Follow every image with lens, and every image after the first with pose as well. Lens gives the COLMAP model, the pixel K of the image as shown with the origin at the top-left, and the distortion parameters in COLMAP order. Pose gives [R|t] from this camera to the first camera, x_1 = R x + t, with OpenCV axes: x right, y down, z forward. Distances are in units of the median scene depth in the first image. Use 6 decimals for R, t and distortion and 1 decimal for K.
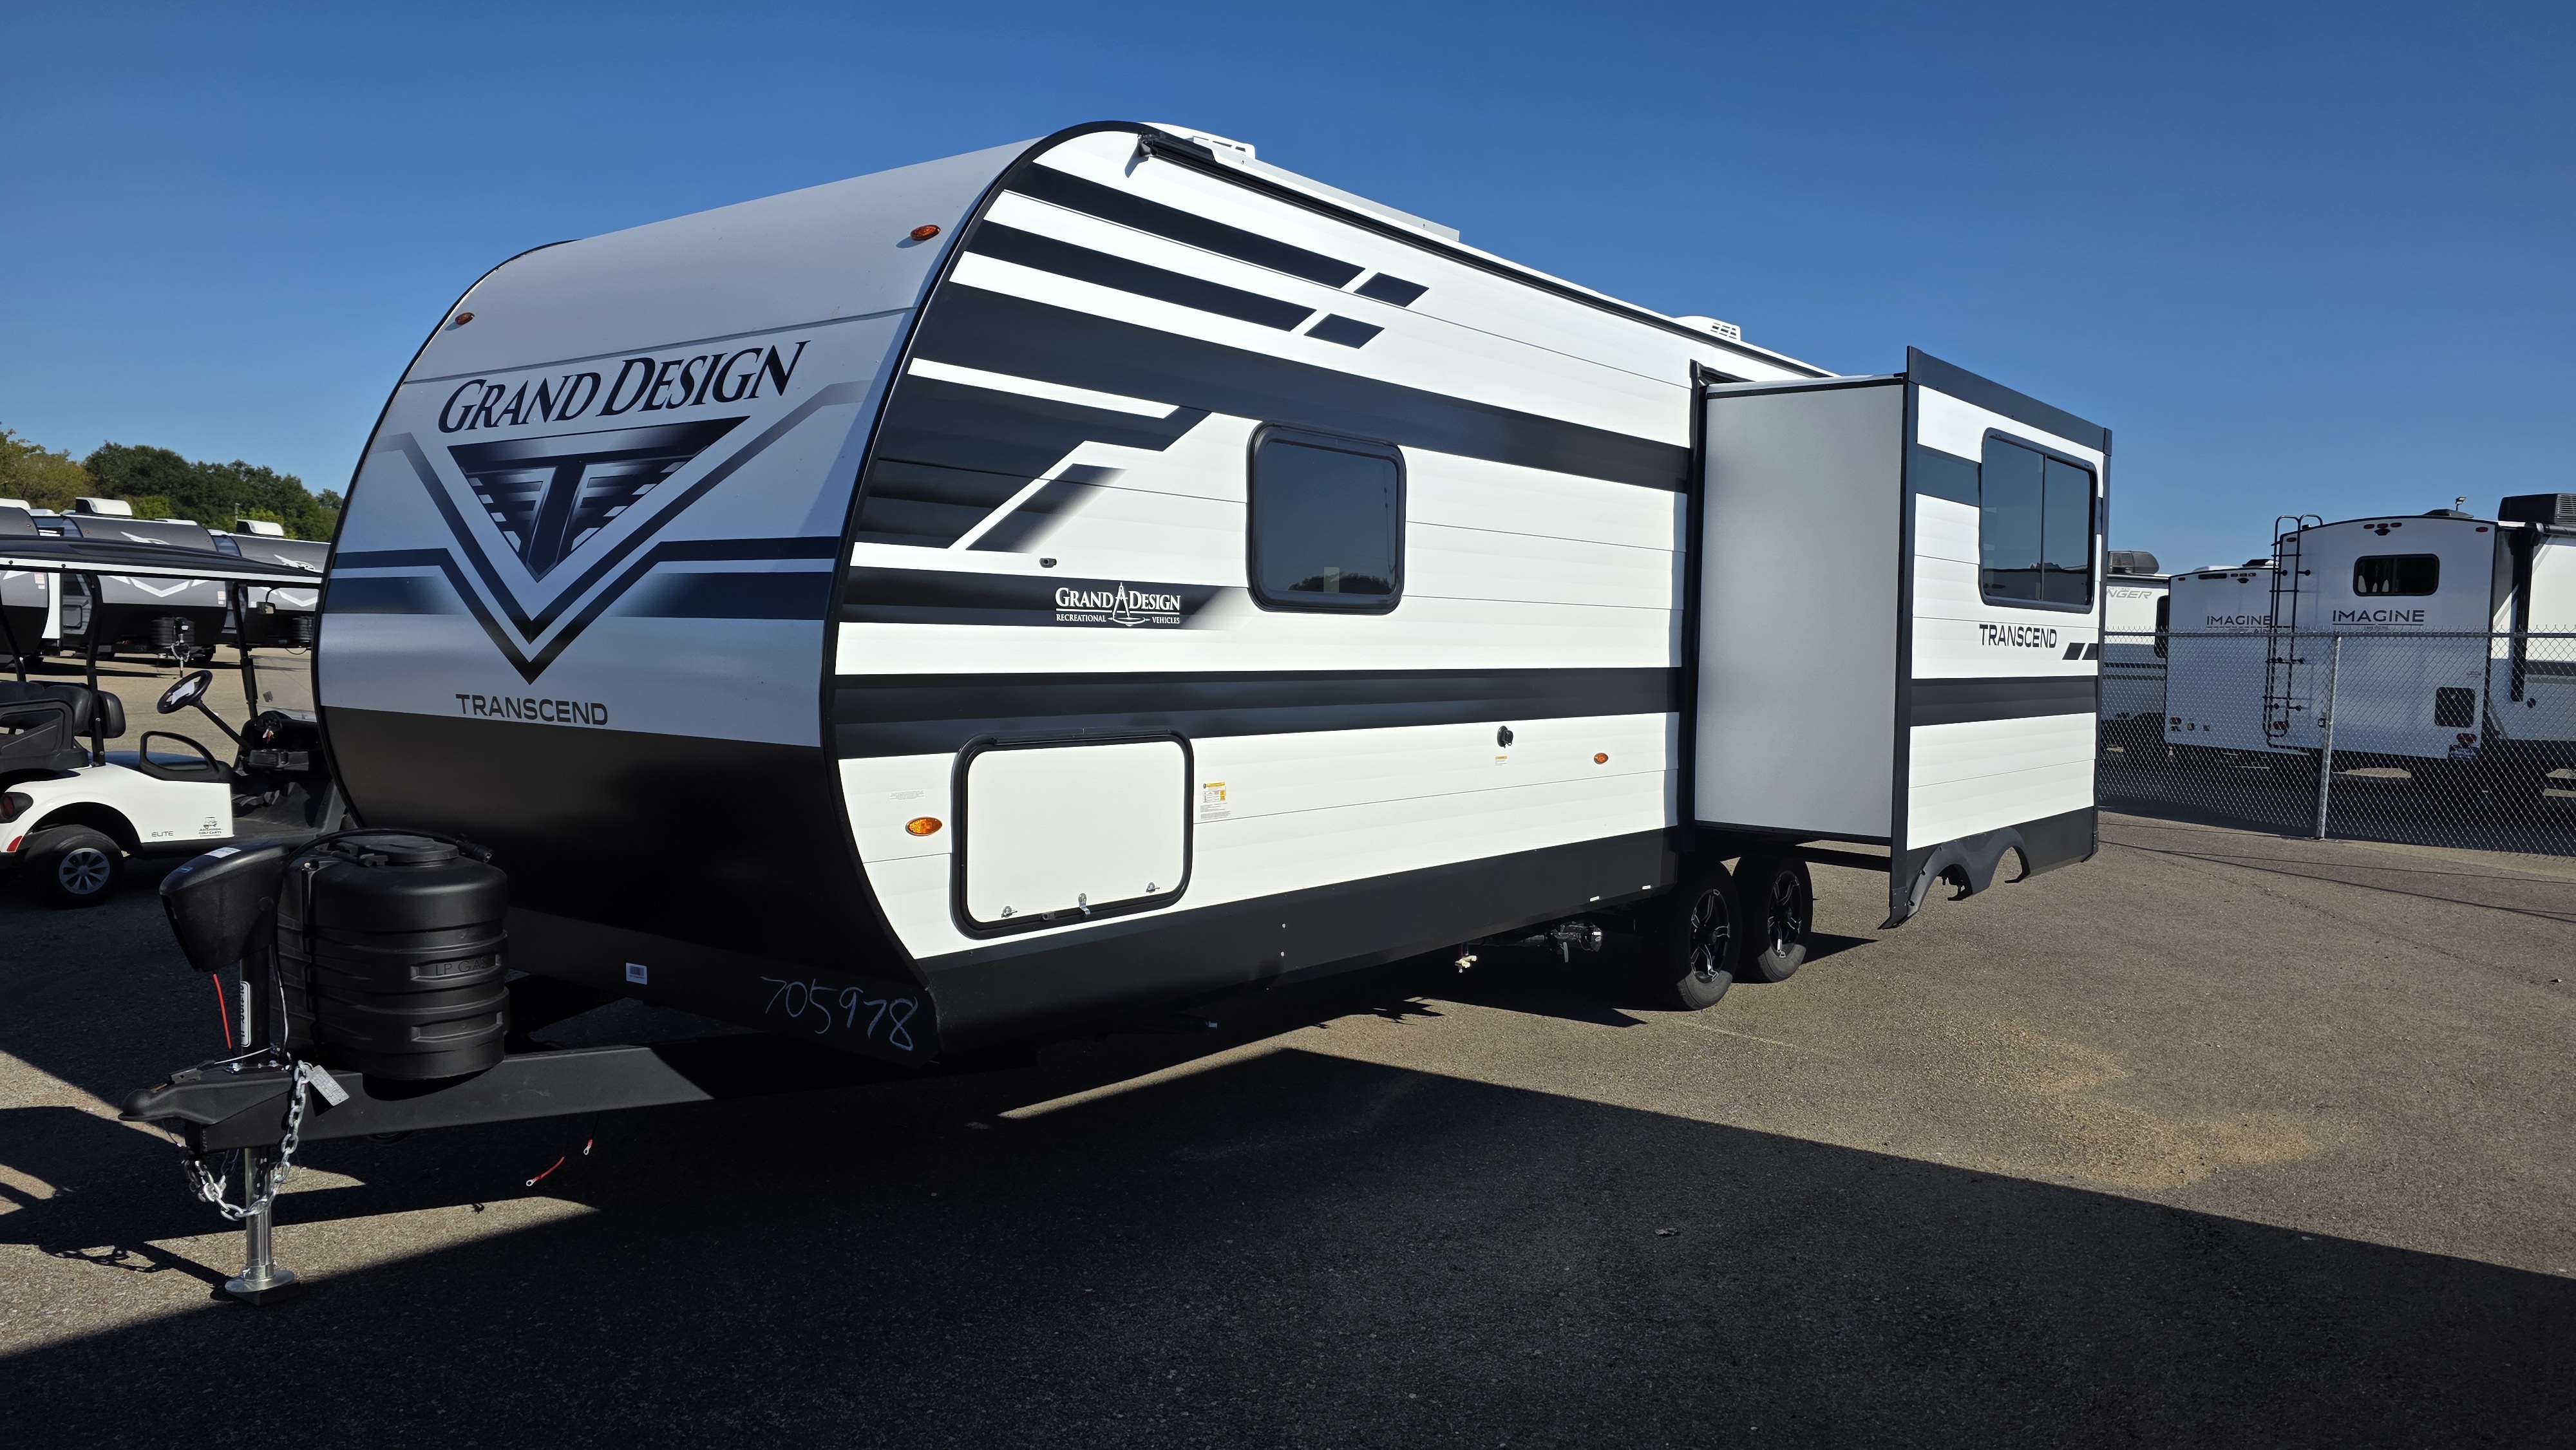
lens RADIAL K [[1737.4, 0, 1271.5], [0, 1737.4, 731.0], [0, 0, 1]] dist [0.030223, -0.019916]
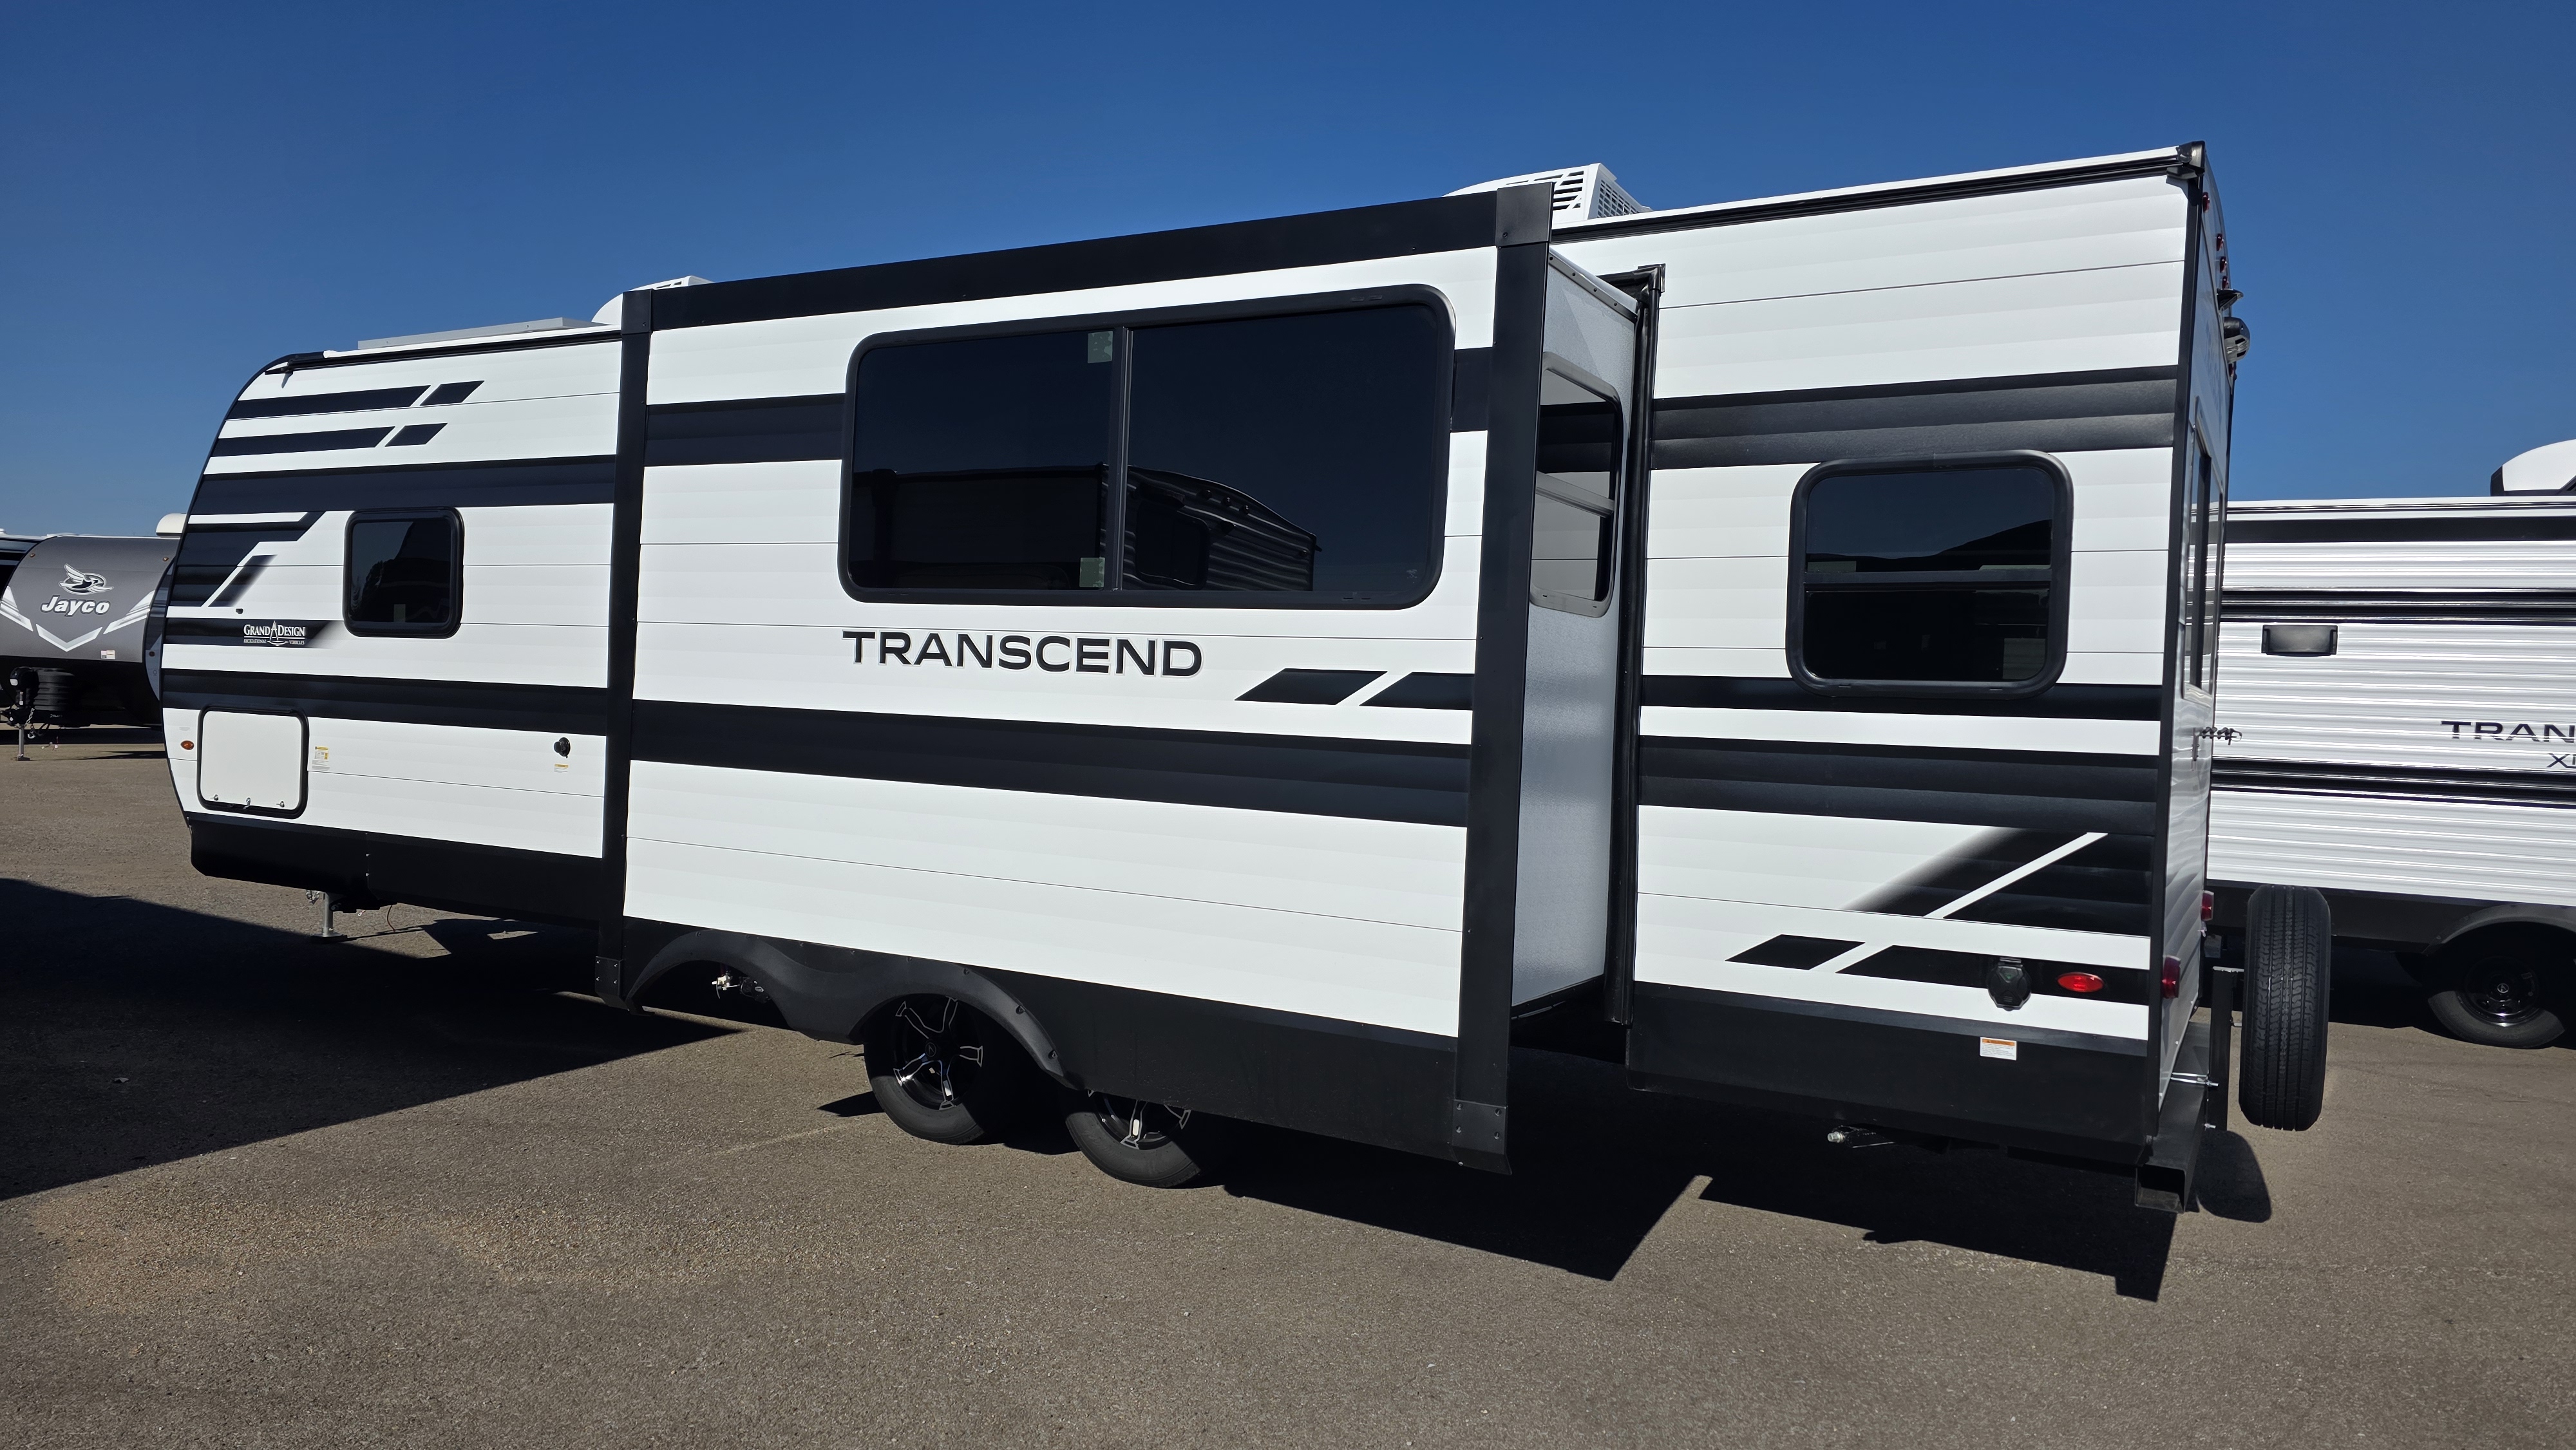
lens RADIAL K [[1737.4, 0, 1282.2], [0, 1737.4, 706.3], [0, 0, 1]] dist [0.030223, -0.019916]
pose [[0.136287, -0.012241, -0.990594, 1.690561], [-0.093604, 0.995291, -0.025177, -0.048807], [0.986237, 0.096155, 0.134500, 1.689241]]
